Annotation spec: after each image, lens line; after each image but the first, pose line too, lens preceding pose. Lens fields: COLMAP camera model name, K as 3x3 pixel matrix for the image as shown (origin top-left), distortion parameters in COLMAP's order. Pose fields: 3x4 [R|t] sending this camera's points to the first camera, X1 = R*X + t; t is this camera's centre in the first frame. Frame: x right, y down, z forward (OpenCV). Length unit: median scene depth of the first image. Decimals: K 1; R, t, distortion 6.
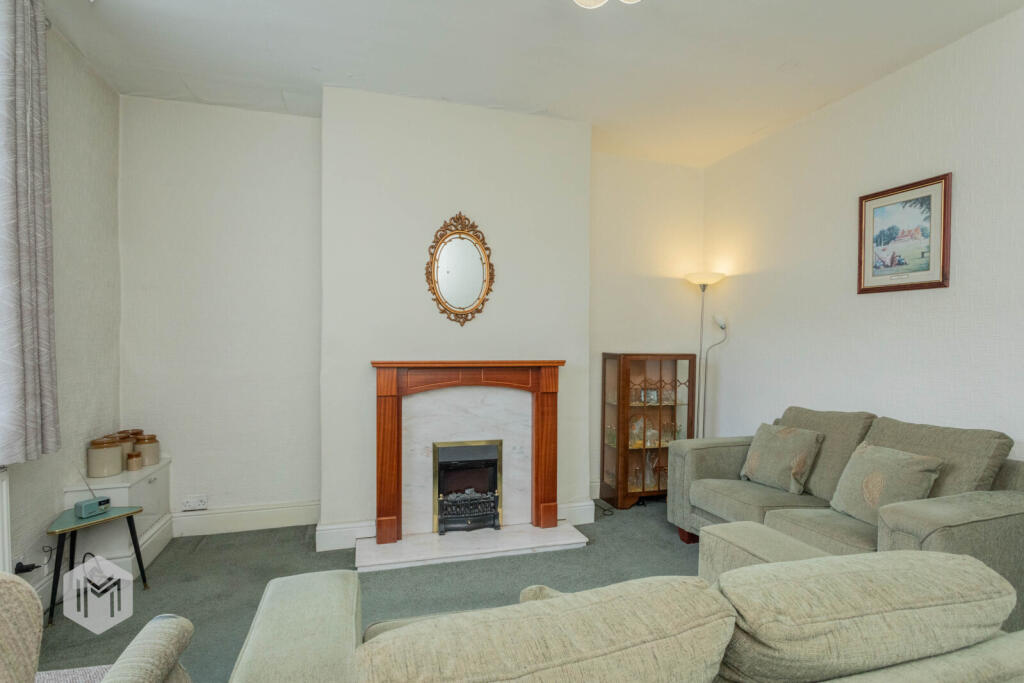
lens RADIAL K [[492.6, 0, 509.6], [0, 492.6, 350.4], [0, 0, 1]] dist [-0.004414, 0.000761]
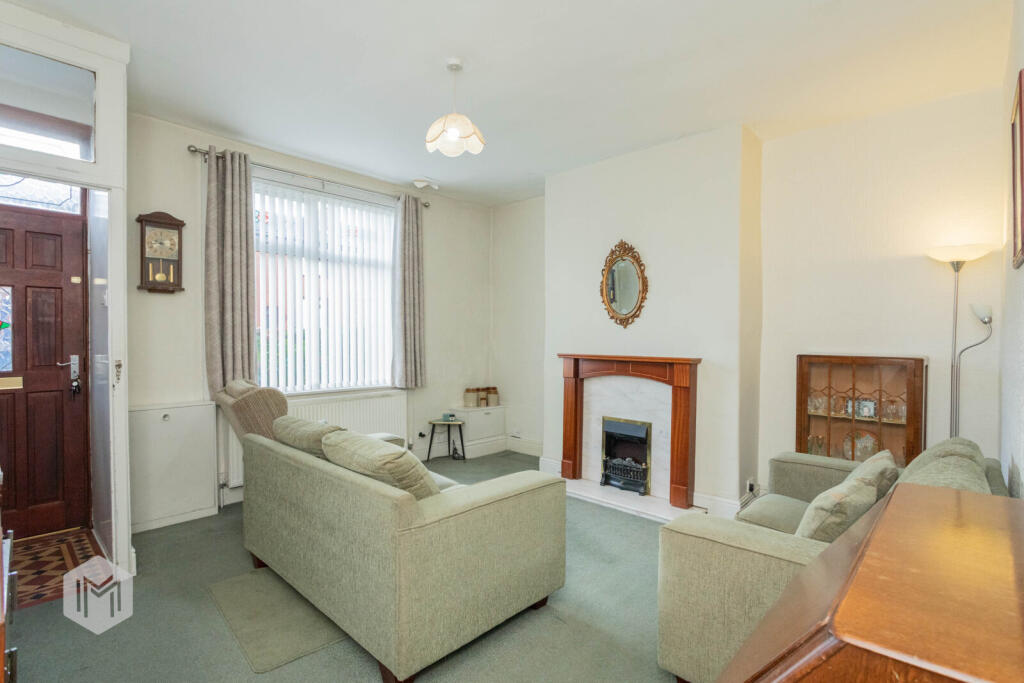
lens RADIAL K [[492.6, 0, 509.6], [0, 492.6, 350.4], [0, 0, 1]] dist [-0.004414, 0.000761]
pose [[0.502449, 0.021417, -0.864341, 0.853019], [-0.015159, 0.999758, 0.015960, -0.008467], [0.864474, 0.005084, 0.502652, 0.103688]]
